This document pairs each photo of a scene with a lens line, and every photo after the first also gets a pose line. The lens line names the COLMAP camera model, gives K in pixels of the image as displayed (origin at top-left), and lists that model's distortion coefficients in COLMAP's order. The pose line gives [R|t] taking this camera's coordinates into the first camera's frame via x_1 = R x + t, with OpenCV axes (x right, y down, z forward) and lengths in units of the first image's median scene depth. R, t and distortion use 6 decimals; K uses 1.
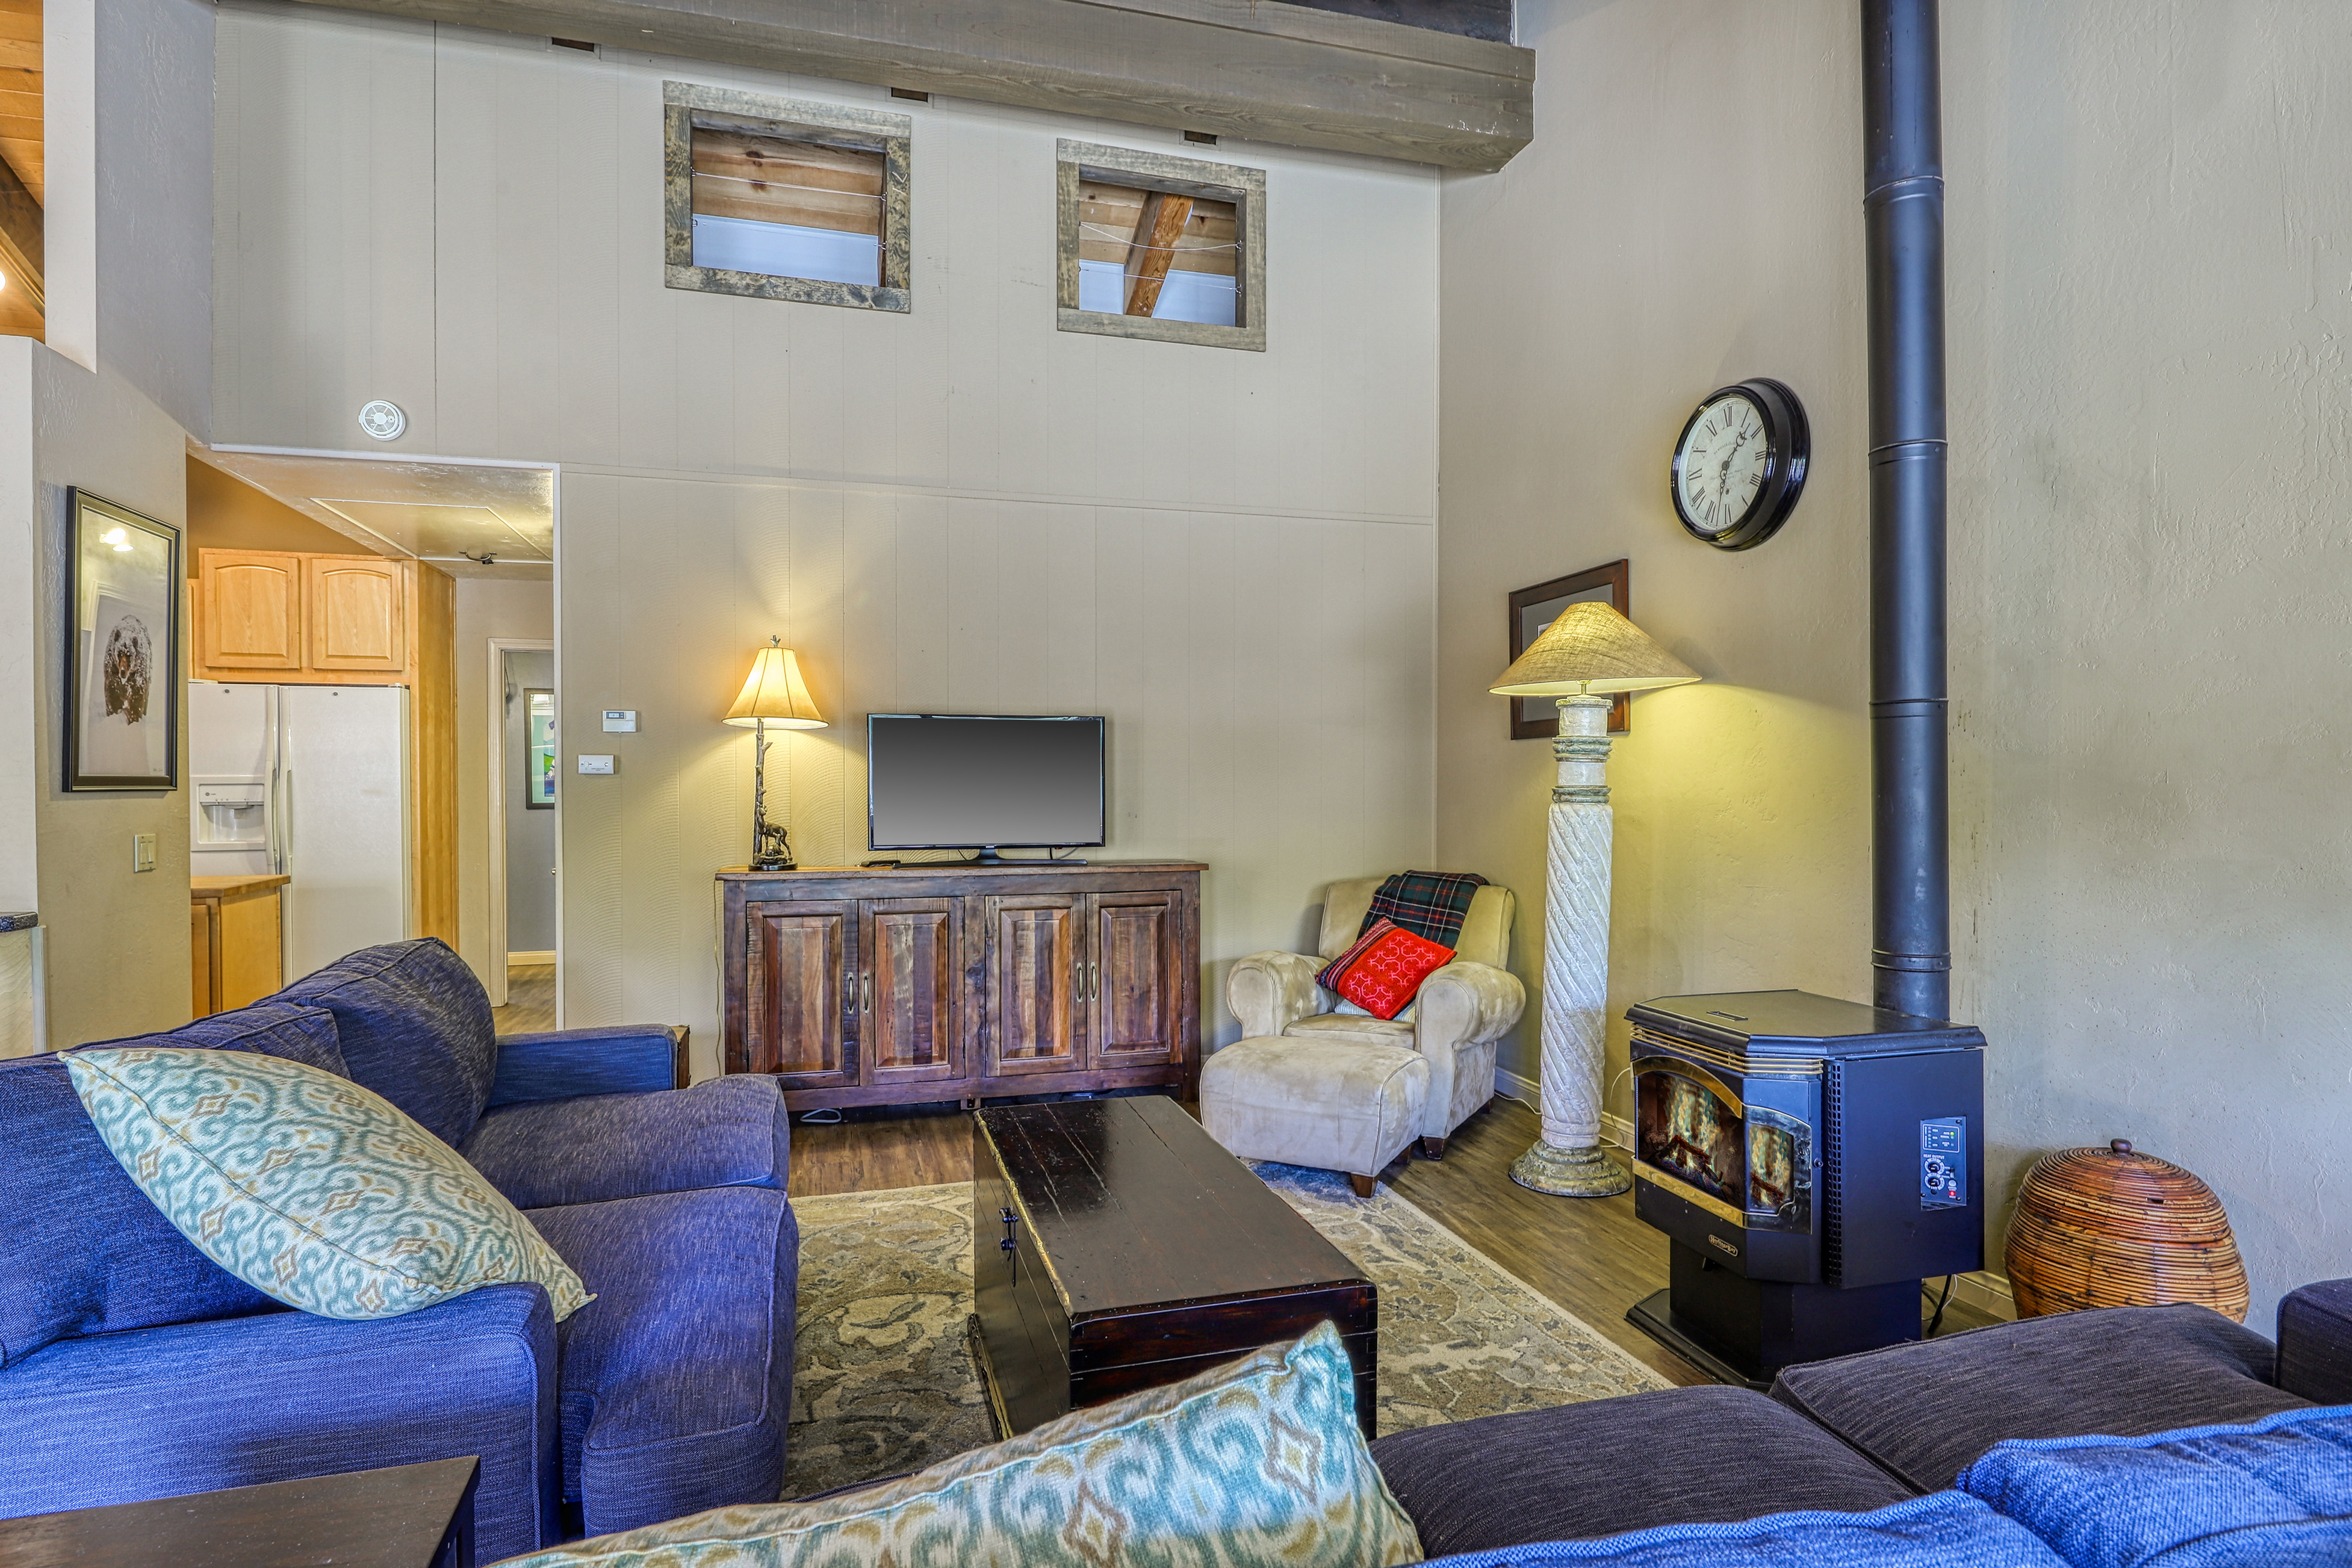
lens RADIAL K [[1237.0, 0, 1126.4], [0, 1237.0, 793.4], [0, 0, 1]] dist [-0.001038, 0.000155]
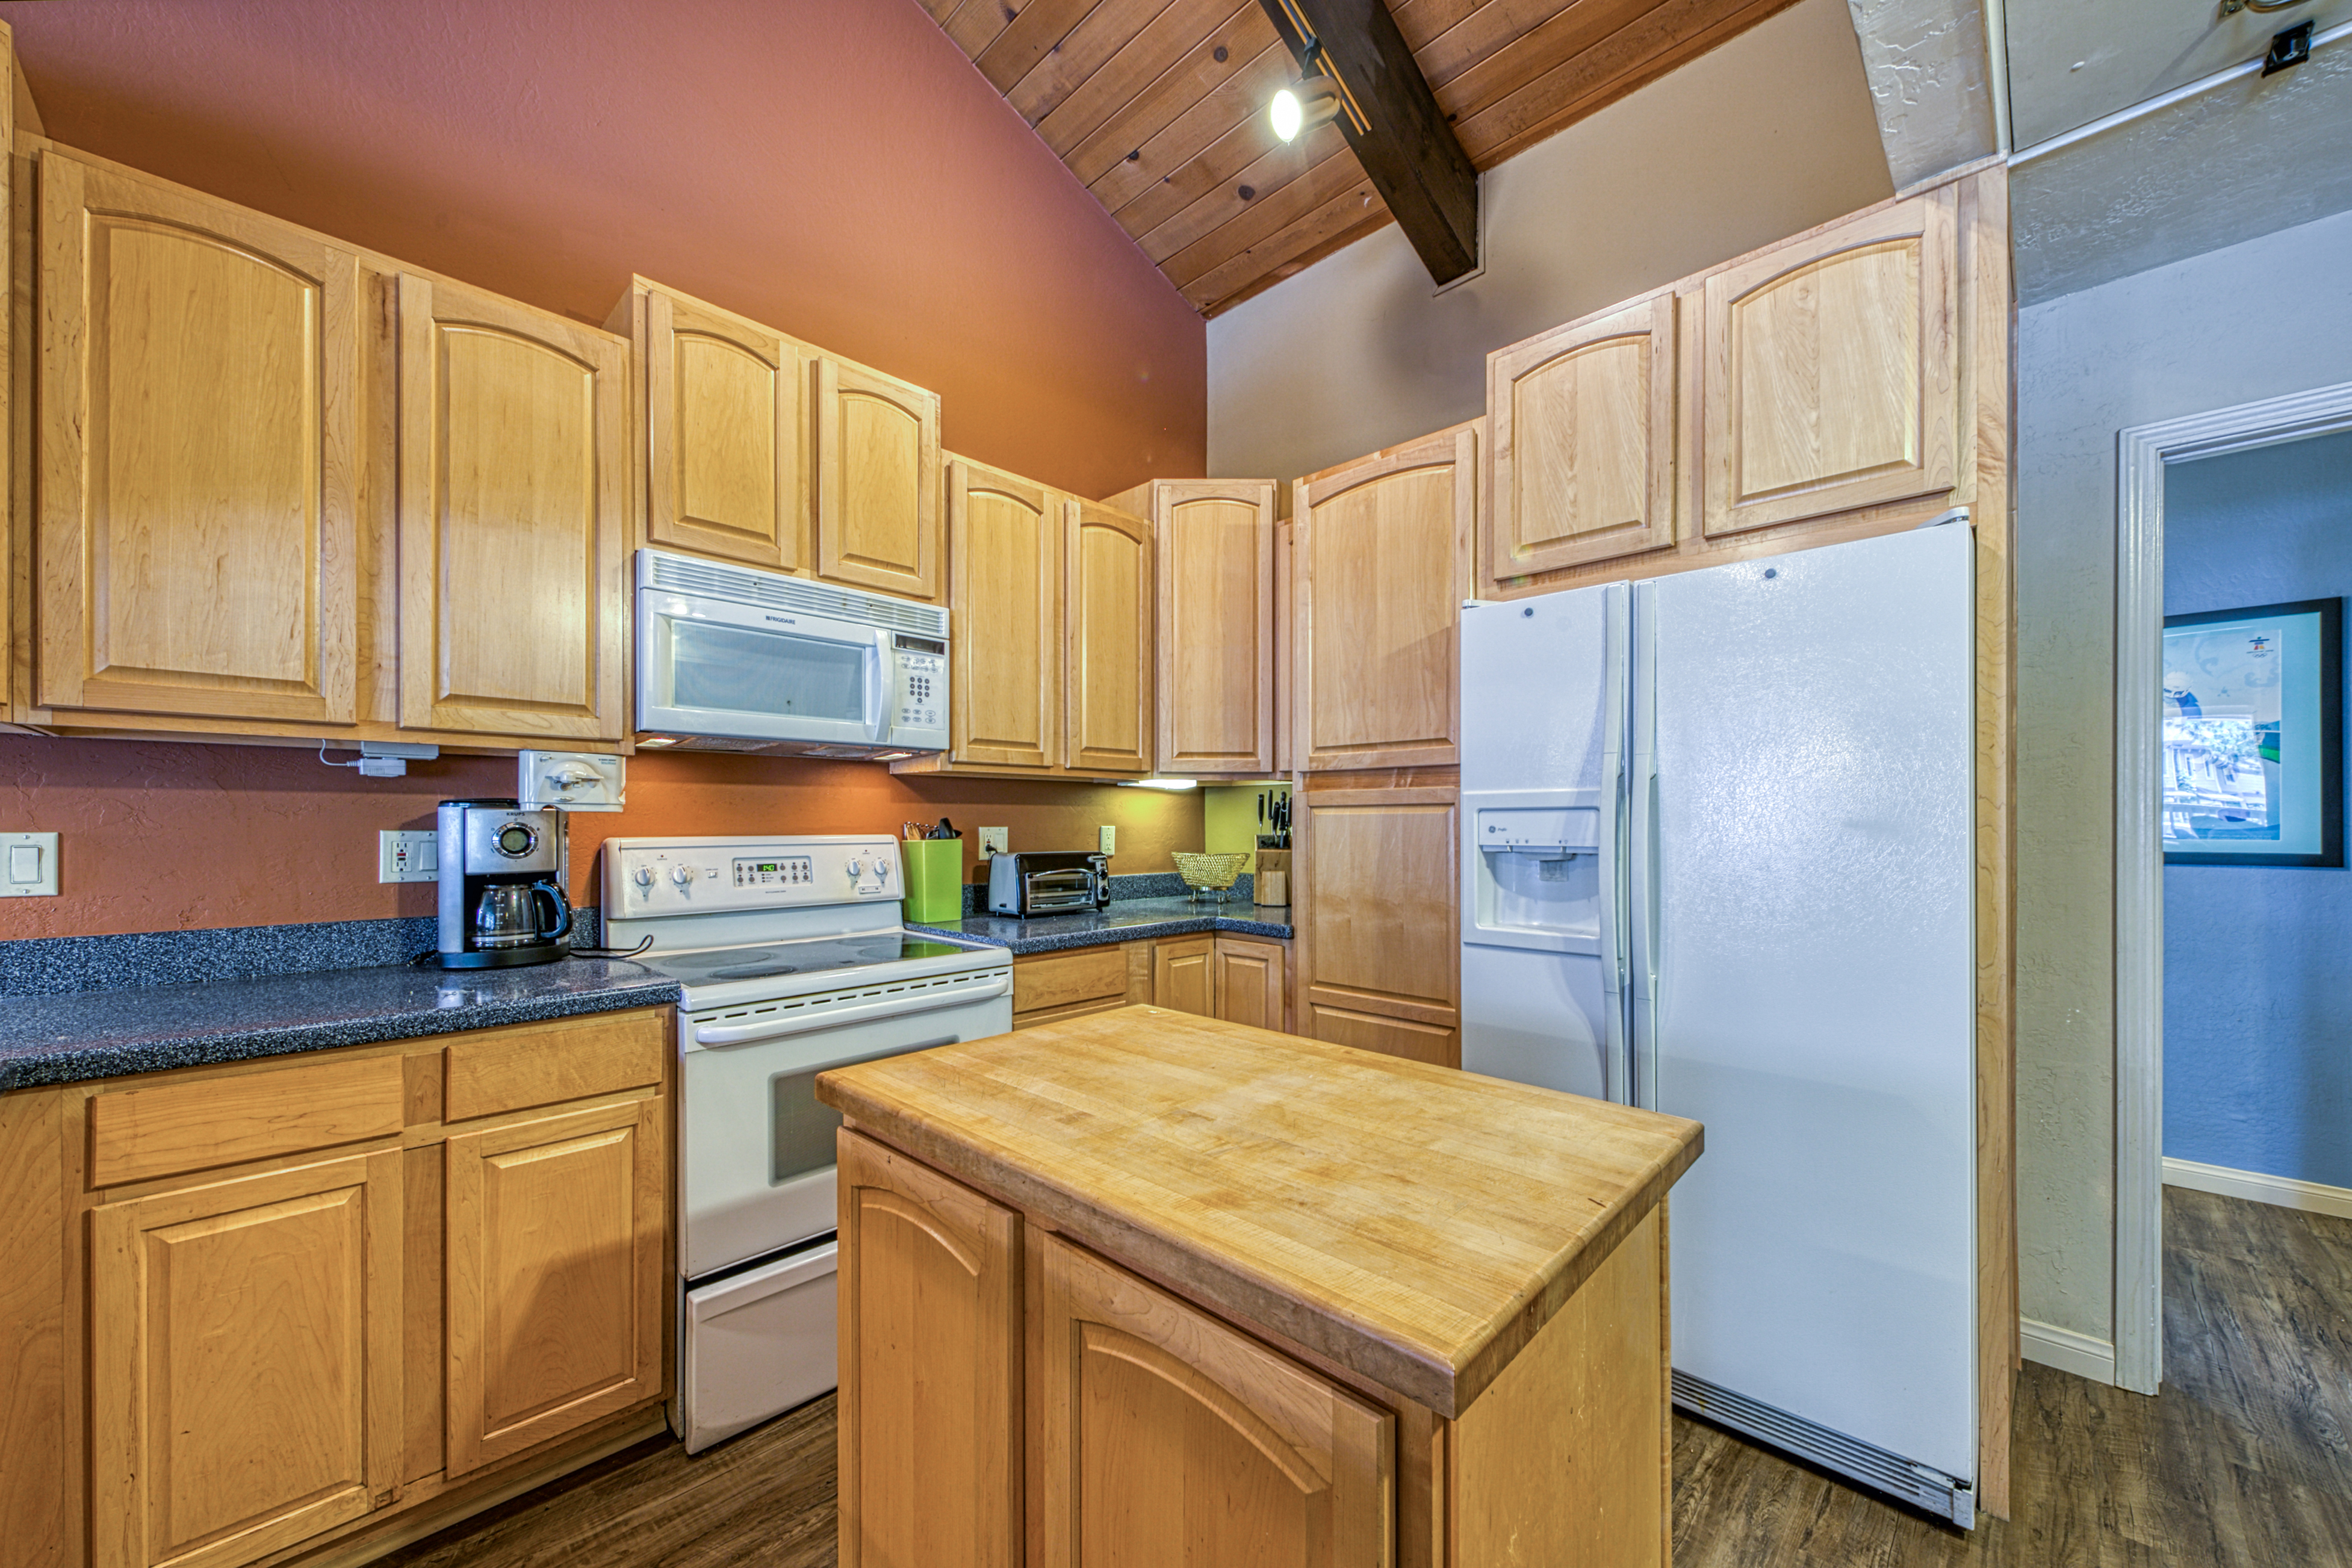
lens RADIAL K [[862.5, 0, 1180.3], [0, 862.5, 824.2], [0, 0, 1]] dist [0.000904, -0.000194]
pose [[0.502081, 0.005365, -0.864804, -0.653466], [-0.008732, 0.999961, 0.001134, -0.001083], [0.864777, 0.006982, 0.502108, 0.925301]]
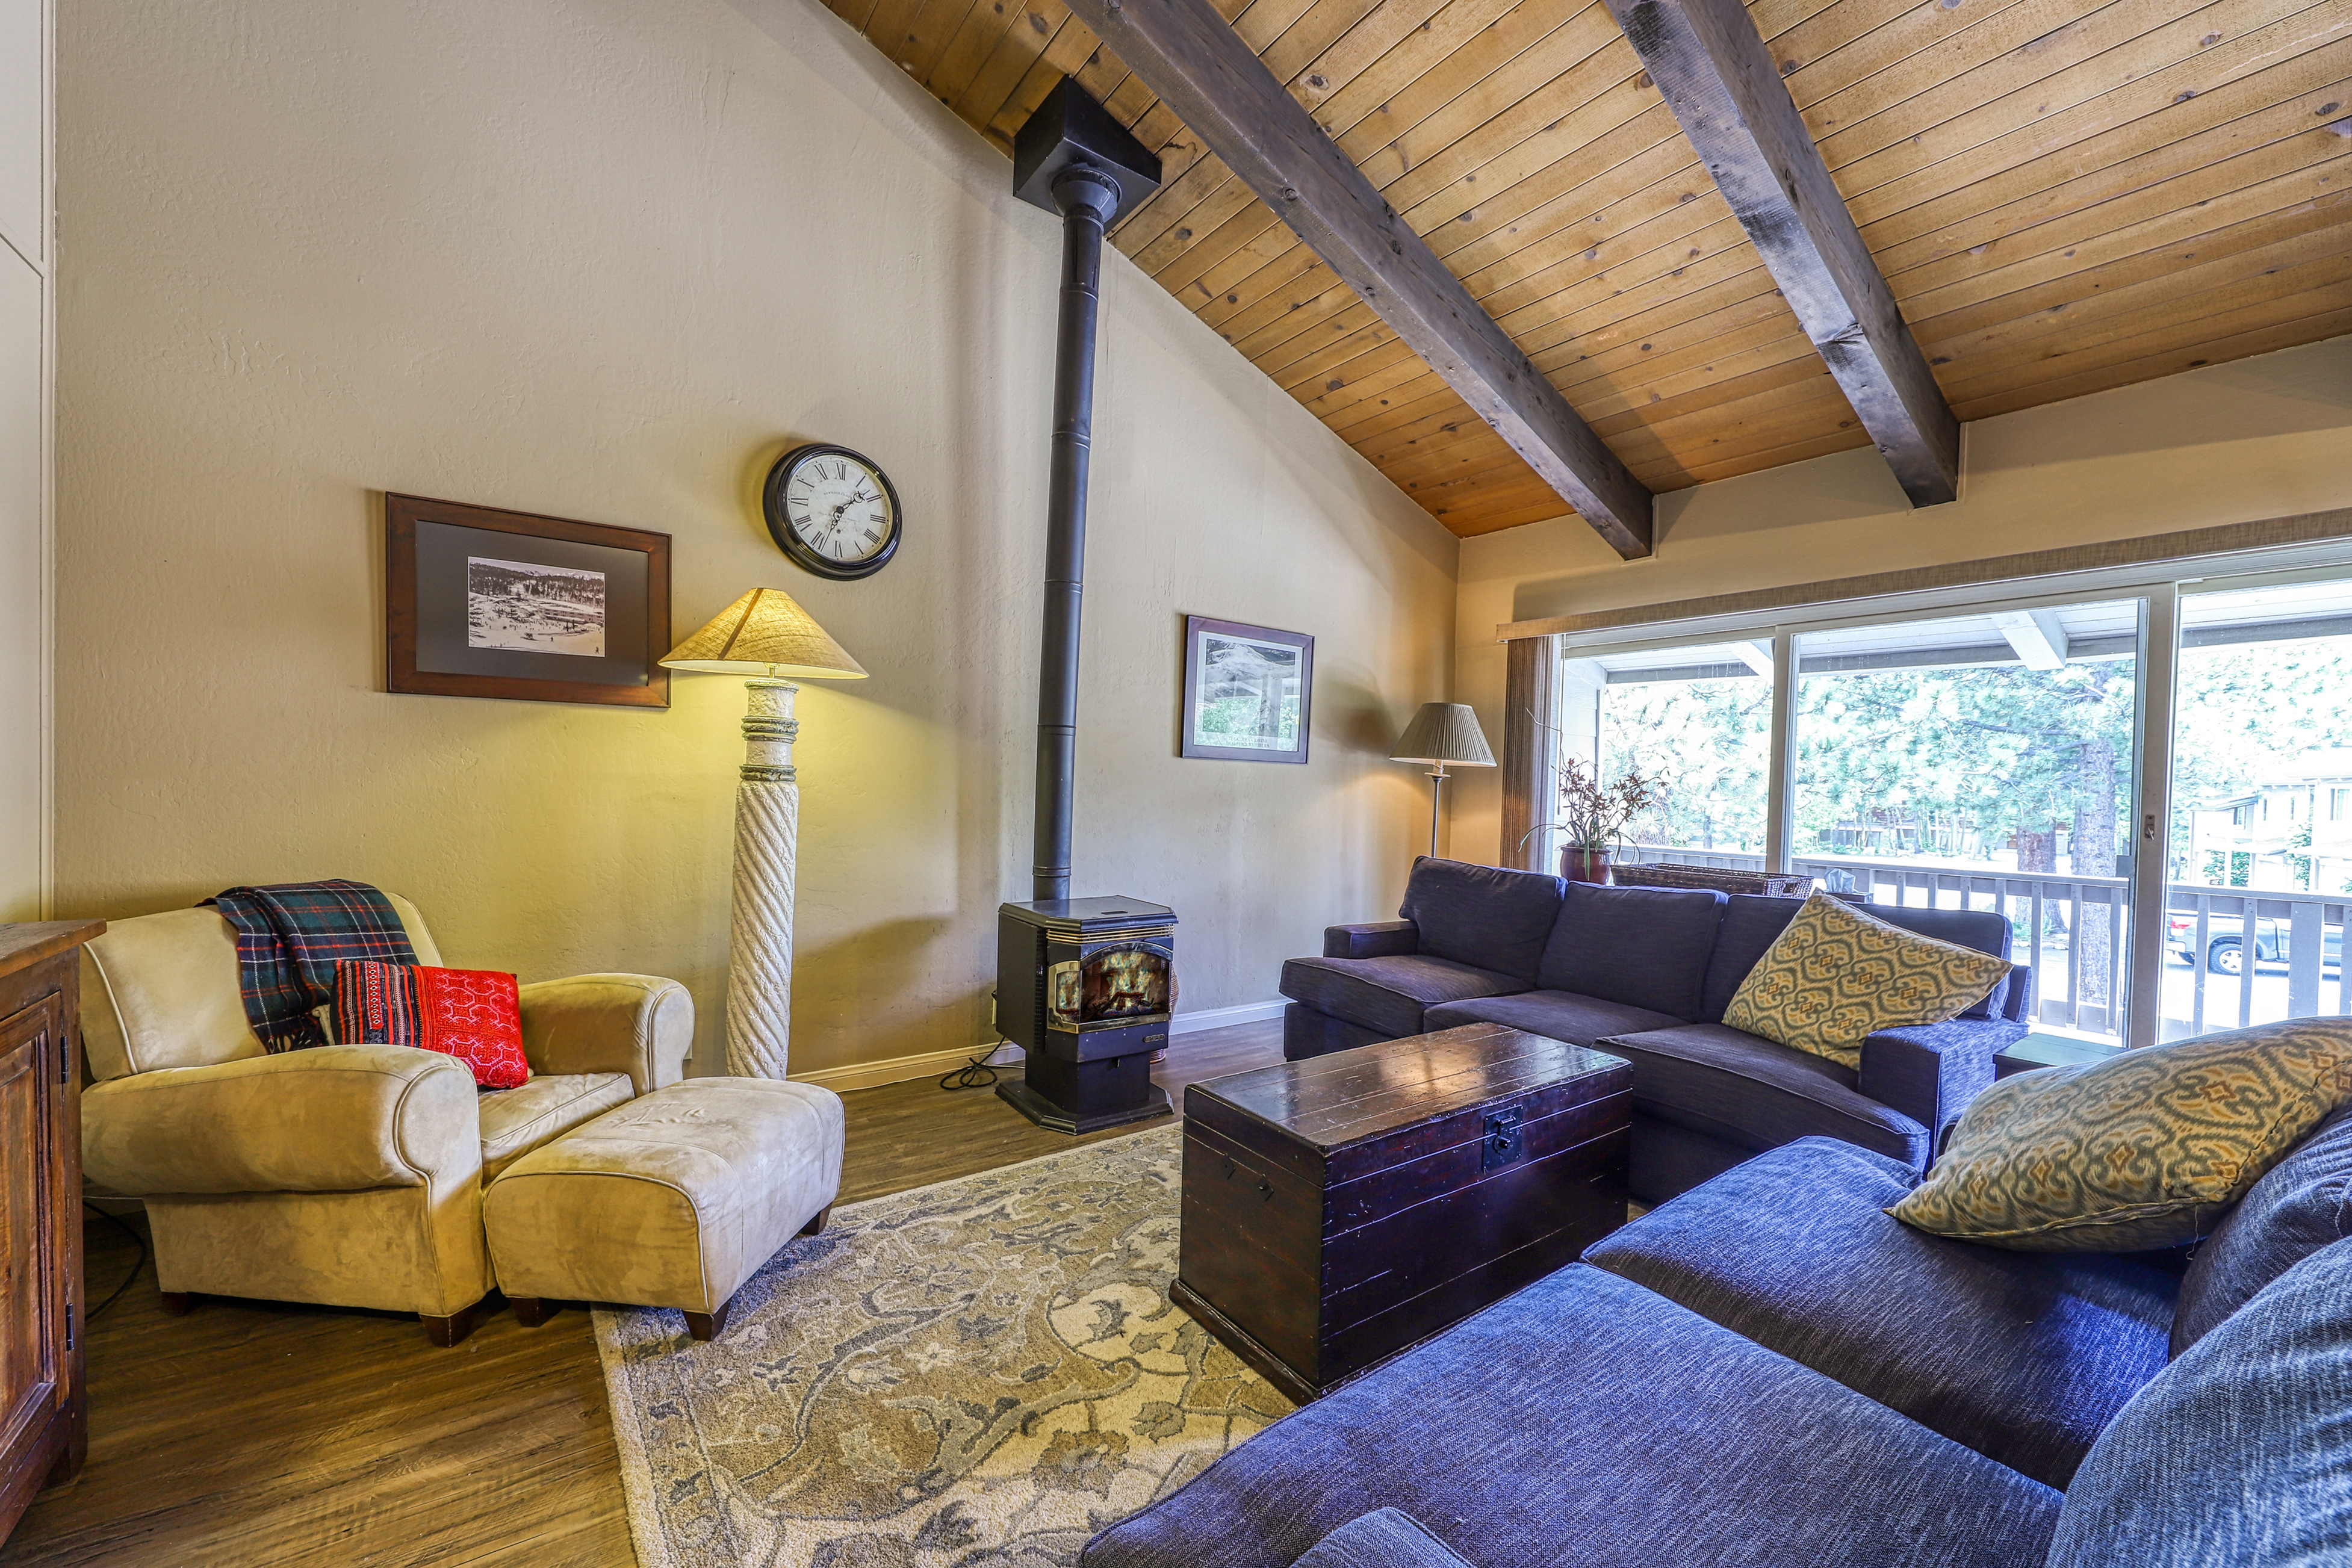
lens RADIAL K [[931.0, 0, 1181.2], [0, 931.0, 795.8], [0, 0, 1]] dist [0.090541, 0.000004]
pose [[-0.352383, -0.021856, 0.935601, -0.427848], [-0.021129, 0.999658, 0.015394, 0.000185], [-0.935618, -0.014343, -0.352724, 0.807432]]
